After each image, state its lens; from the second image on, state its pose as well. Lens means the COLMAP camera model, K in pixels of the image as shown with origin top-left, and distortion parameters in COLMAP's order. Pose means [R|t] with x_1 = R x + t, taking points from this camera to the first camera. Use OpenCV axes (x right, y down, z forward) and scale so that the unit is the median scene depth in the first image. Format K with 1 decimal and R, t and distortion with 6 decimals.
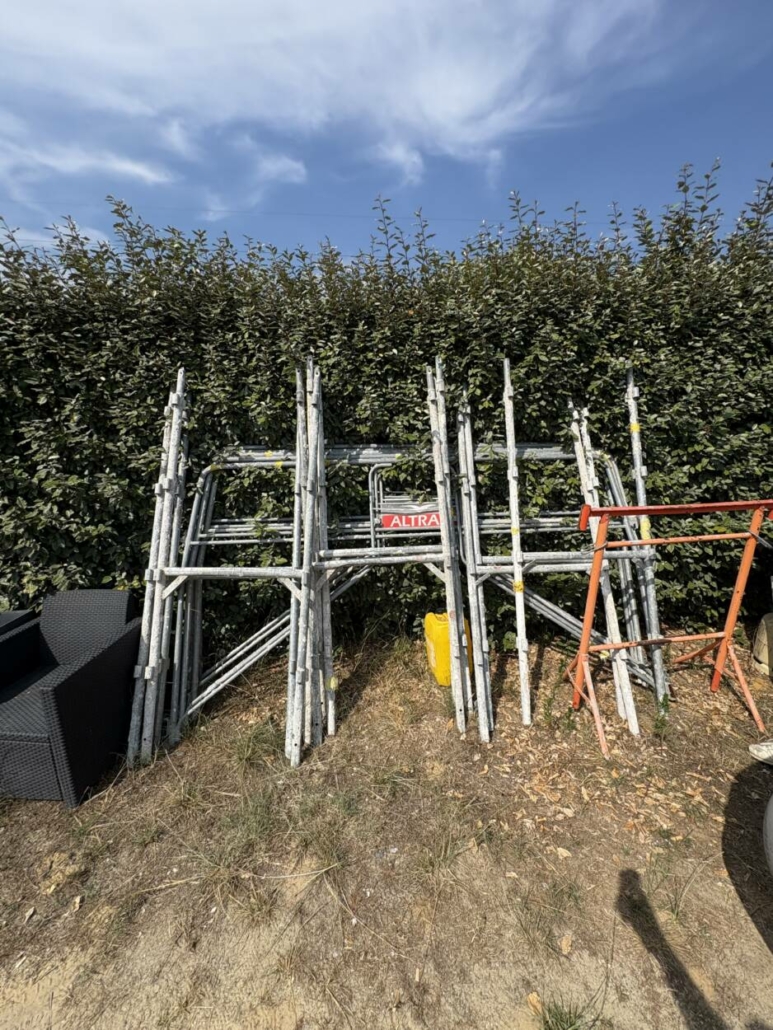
lens RADIAL K [[409.4, 0, 386.5], [0, 409.4, 515.0], [0, 0, 1]] dist [-0.001283, -0.000015]
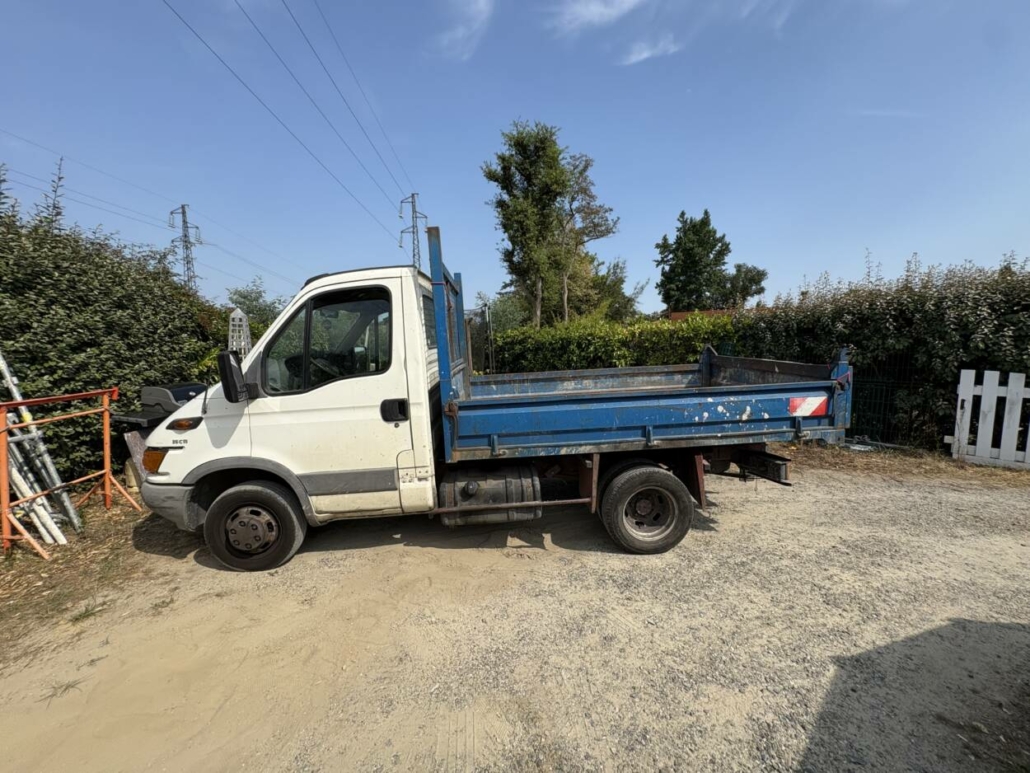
lens RADIAL K [[409.4, 0, 515.0], [0, 409.4, 386.5], [0, 0, 1]] dist [-0.001283, -0.000015]
pose [[0.028553, -0.089531, 0.995575, -0.688656], [0.204108, 0.975519, 0.081873, 0.142005], [-0.978532, 0.200867, 0.046128, -0.712896]]
